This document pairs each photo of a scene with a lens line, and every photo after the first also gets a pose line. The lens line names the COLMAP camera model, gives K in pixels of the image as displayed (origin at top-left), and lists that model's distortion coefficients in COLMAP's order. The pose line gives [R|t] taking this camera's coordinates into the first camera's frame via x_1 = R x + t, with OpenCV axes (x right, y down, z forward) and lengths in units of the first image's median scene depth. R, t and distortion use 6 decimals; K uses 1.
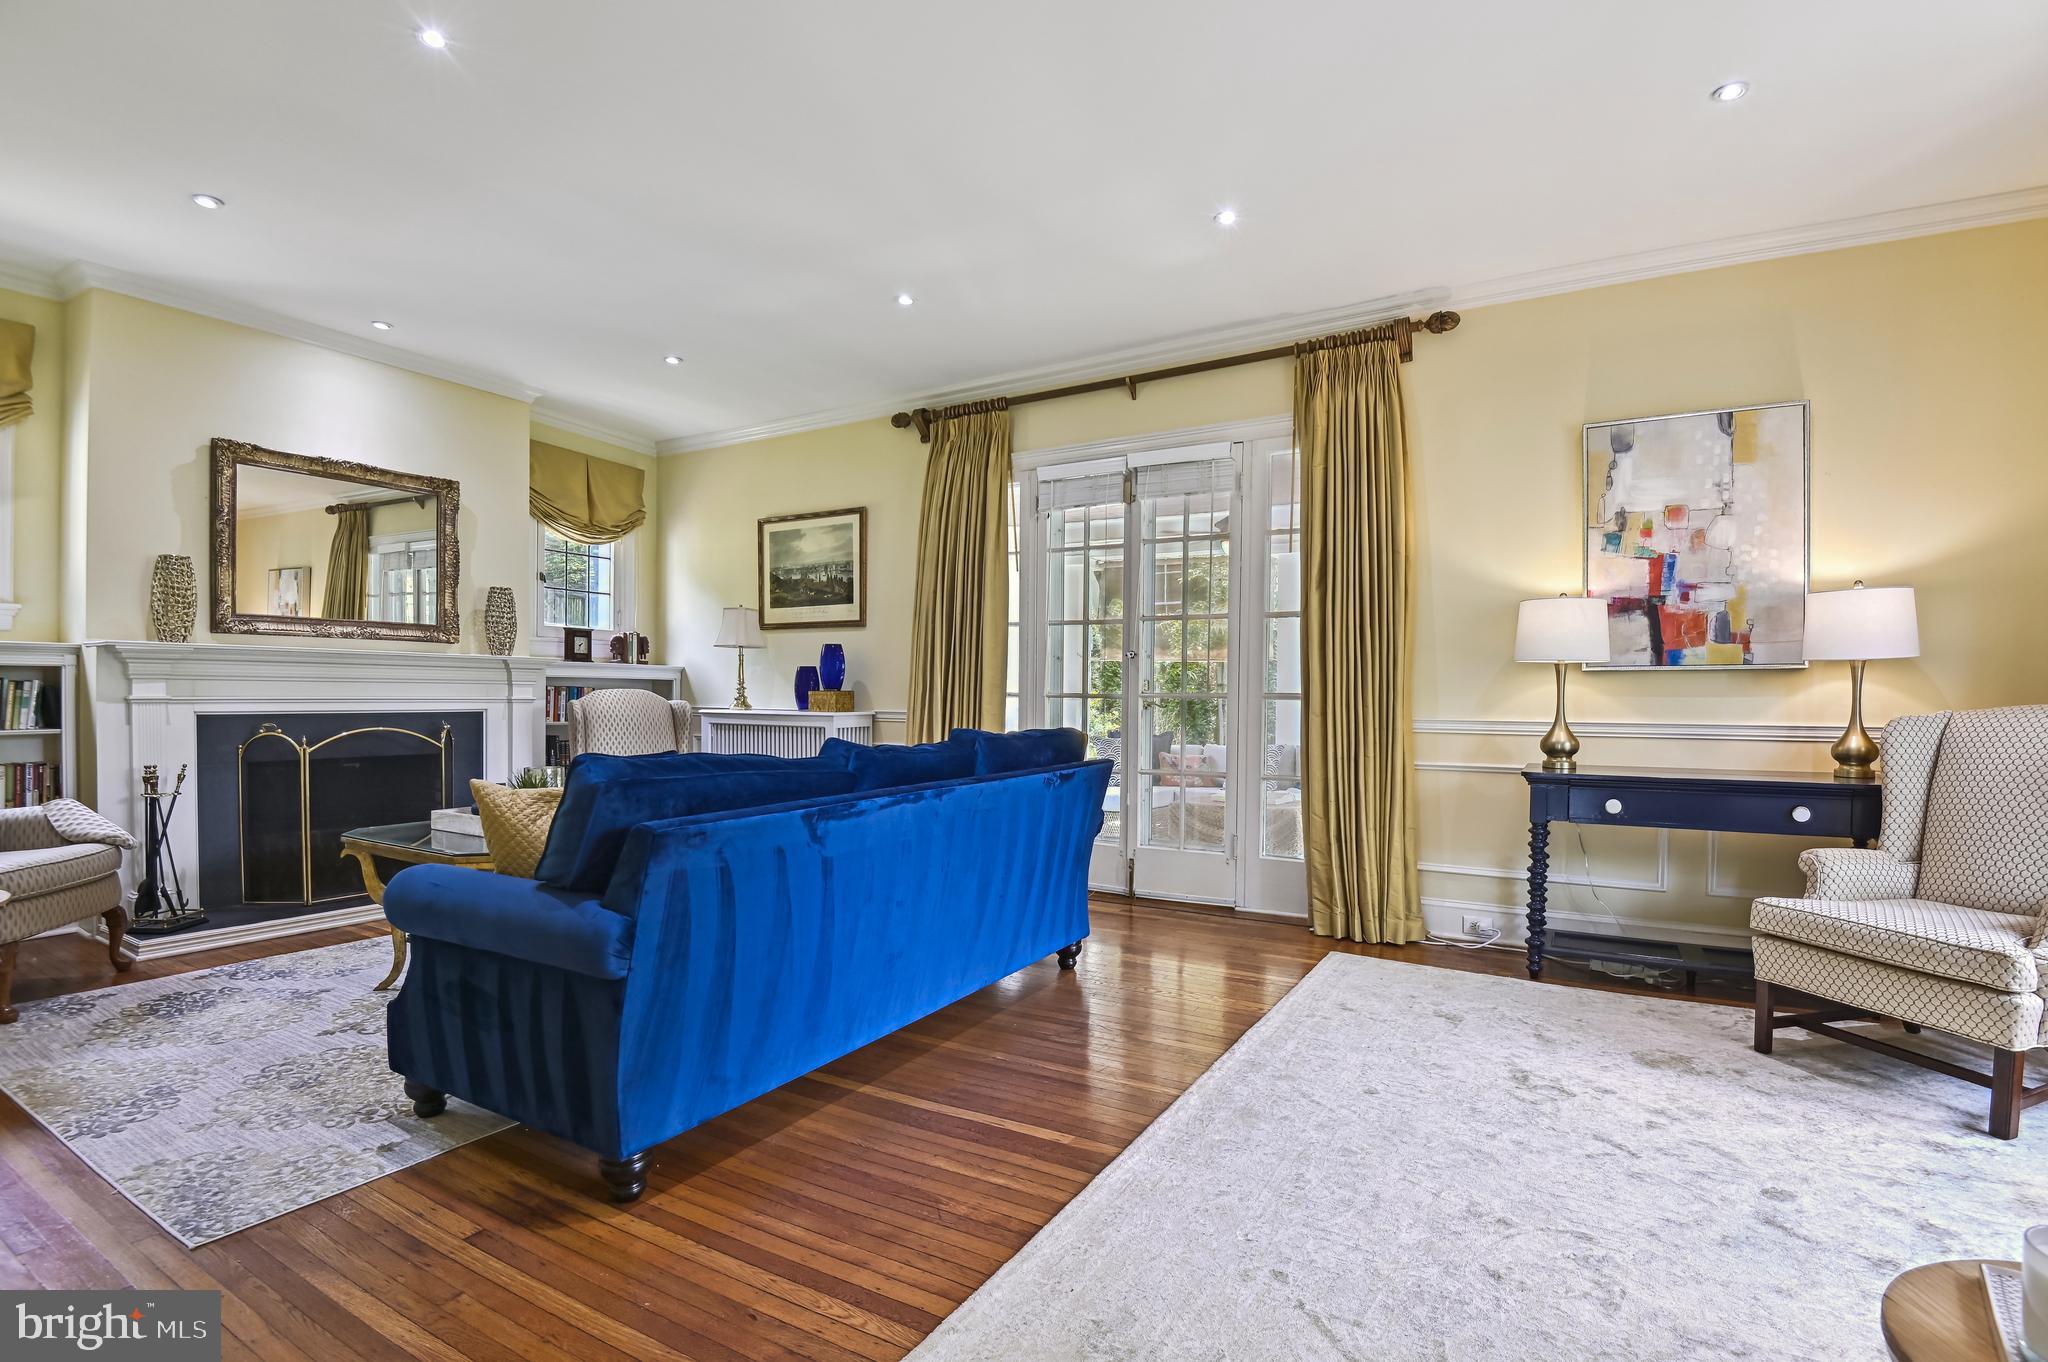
lens RADIAL K [[943.8, 0, 1026.6], [0, 943.8, 697.4], [0, 0, 1]] dist [0.008694, -0.022170]
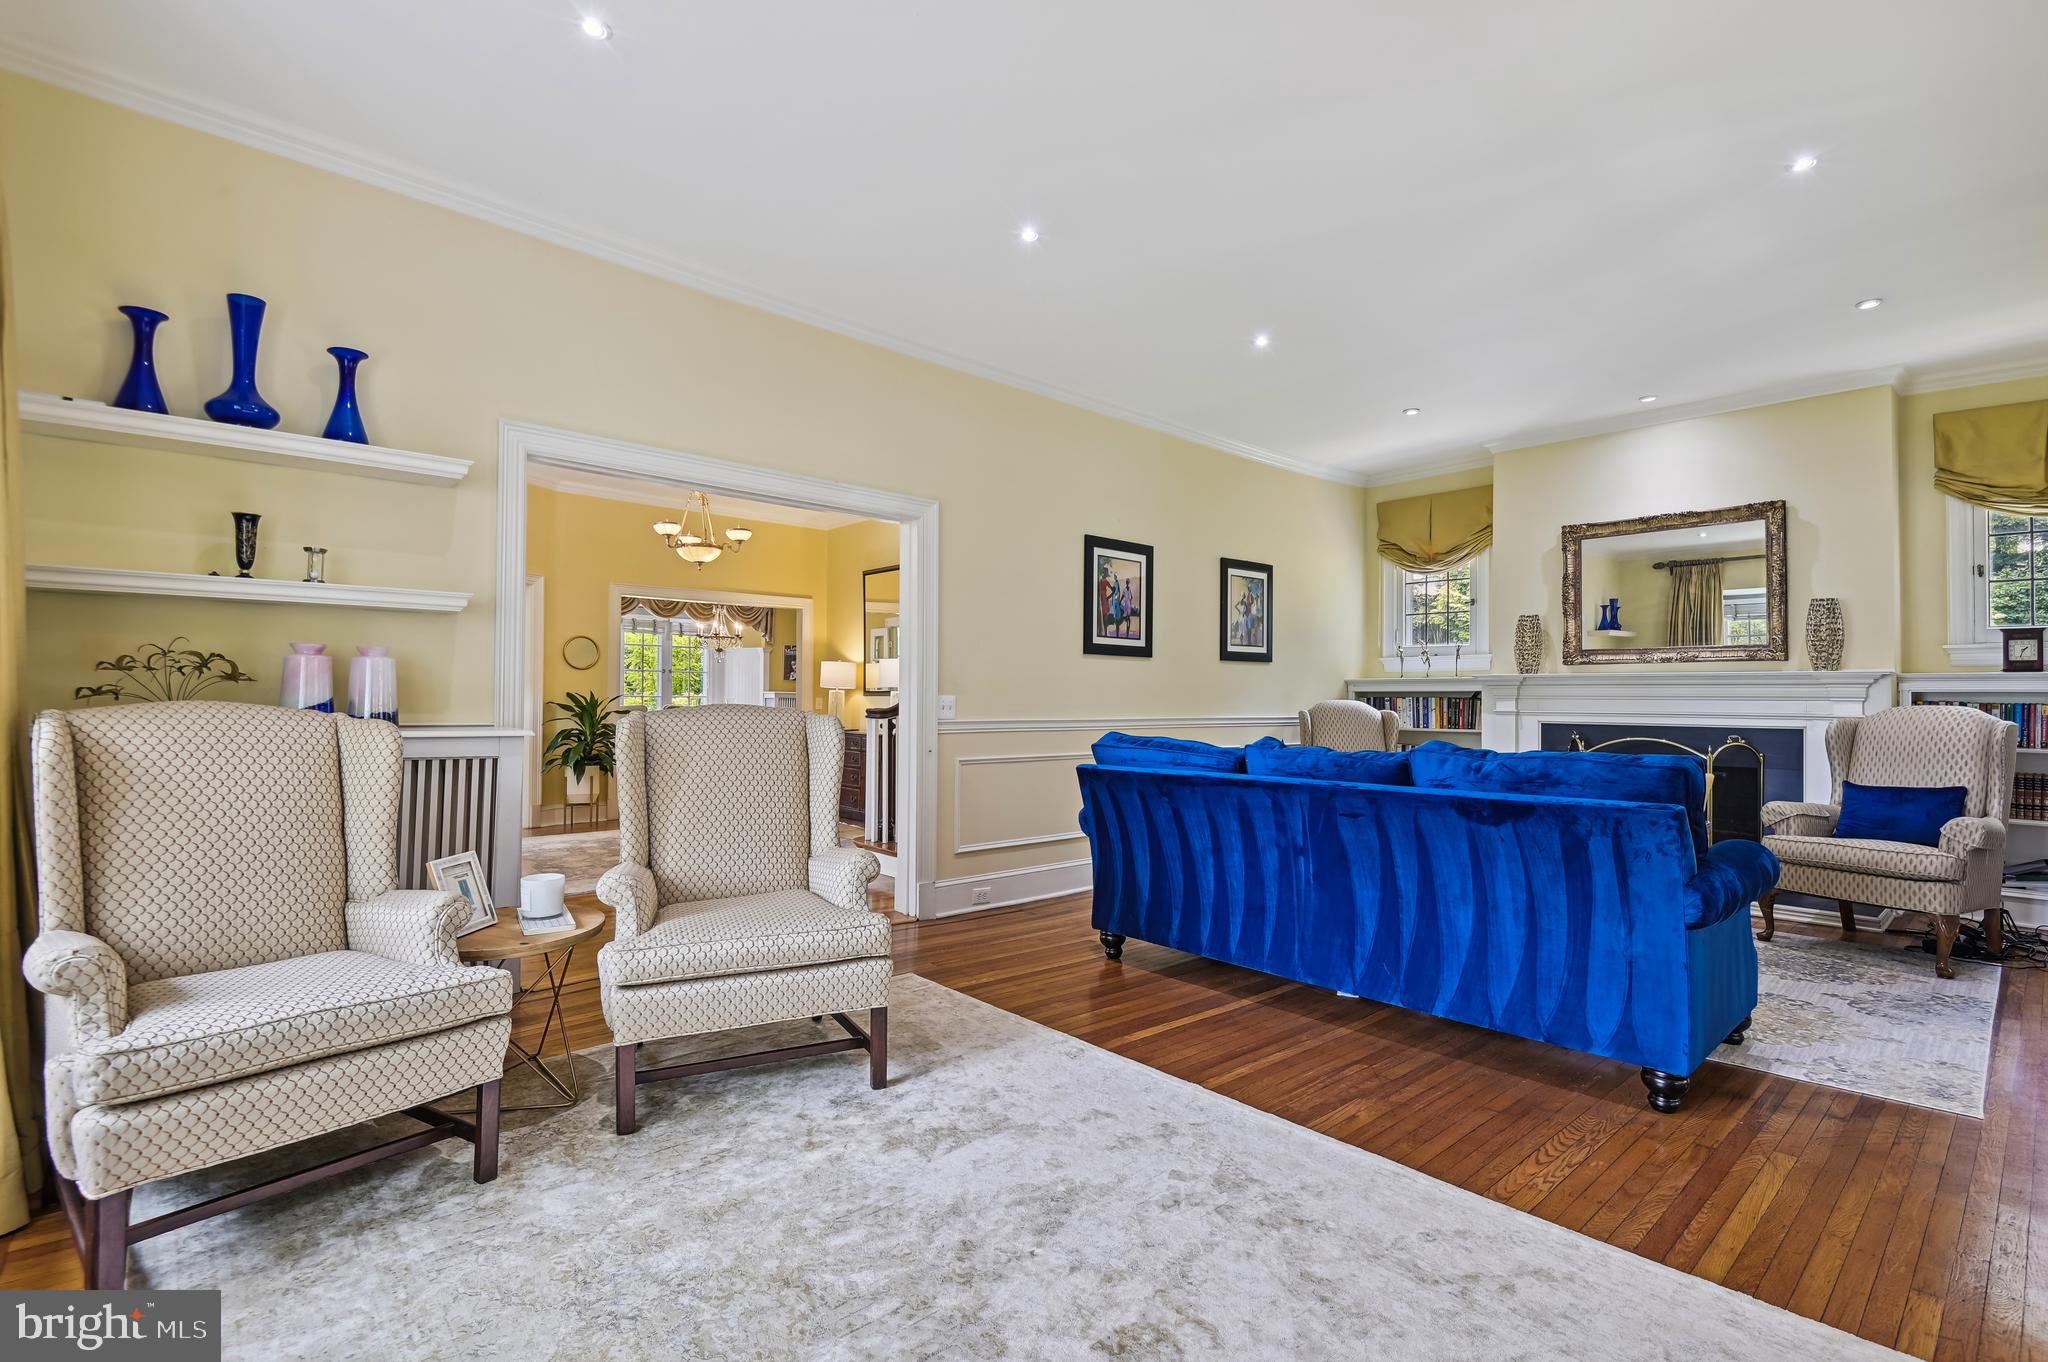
lens RADIAL K [[974.0, 0, 1066.1], [0, 974.0, 681.2], [0, 0, 1]] dist [0.000162, -0.000383]
pose [[-0.265183, -0.020662, -0.963977, 1.221730], [-0.014042, 0.999747, -0.017566, -0.011776], [0.964096, 0.008878, -0.265406, 1.100084]]
